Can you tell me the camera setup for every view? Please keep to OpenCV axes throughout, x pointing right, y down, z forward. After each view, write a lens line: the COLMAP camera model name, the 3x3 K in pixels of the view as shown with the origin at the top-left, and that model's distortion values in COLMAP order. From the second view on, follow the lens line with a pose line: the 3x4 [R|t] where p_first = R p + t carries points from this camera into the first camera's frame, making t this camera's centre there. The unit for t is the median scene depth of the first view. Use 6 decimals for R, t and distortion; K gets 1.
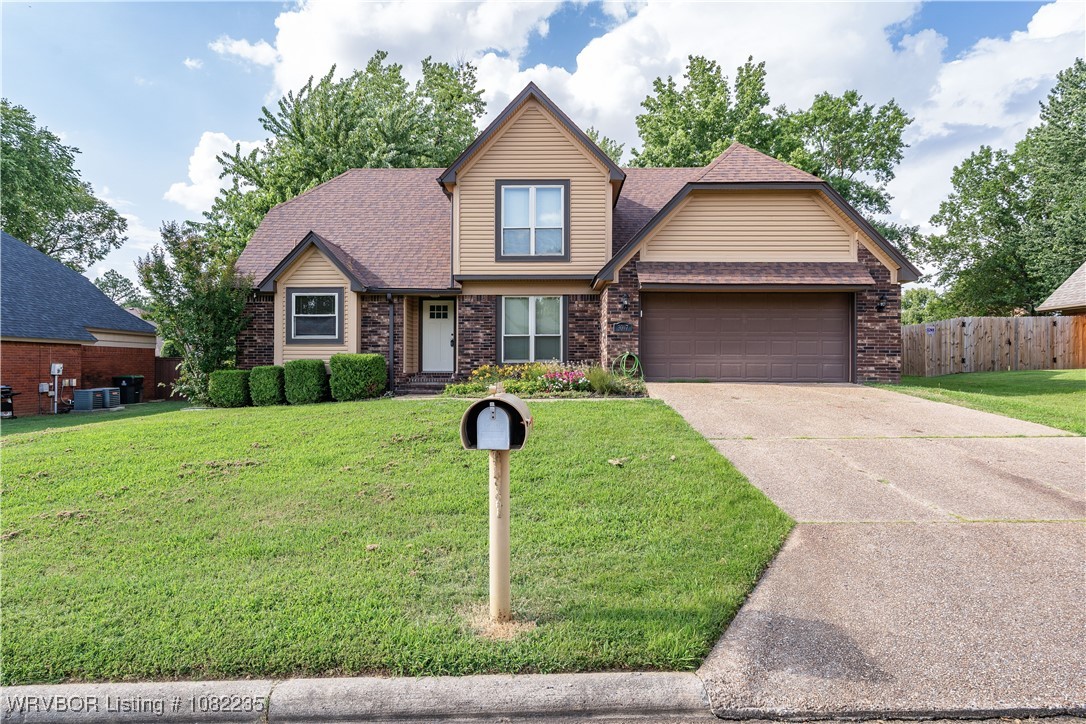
lens RADIAL K [[611.0, 0, 543.9], [0, 611.0, 365.8], [0, 0, 1]] dist [-0.002527, 0.000135]
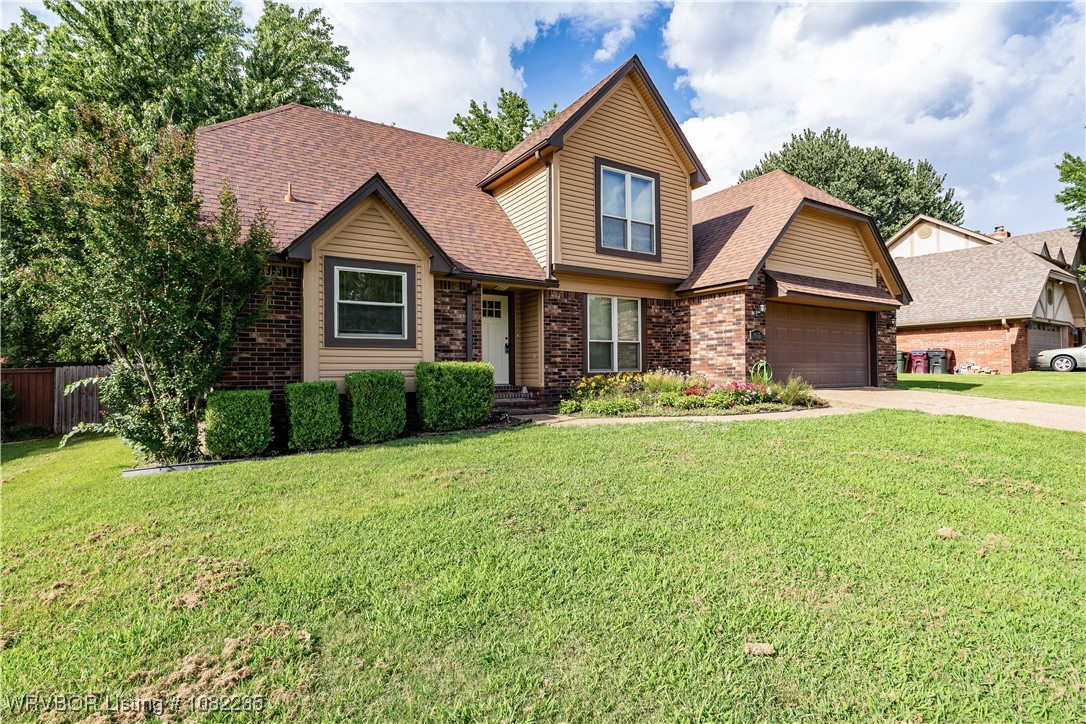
lens RADIAL K [[526.3, 0, 544.6], [0, 526.3, 358.2], [0, 0, 1]] dist [0.020006, 0.000086]
pose [[0.833965, 0.004634, 0.551797, -0.532084], [0.007552, 0.999775, -0.019810, -0.011179], [-0.551765, 0.020688, 0.833743, 0.428334]]
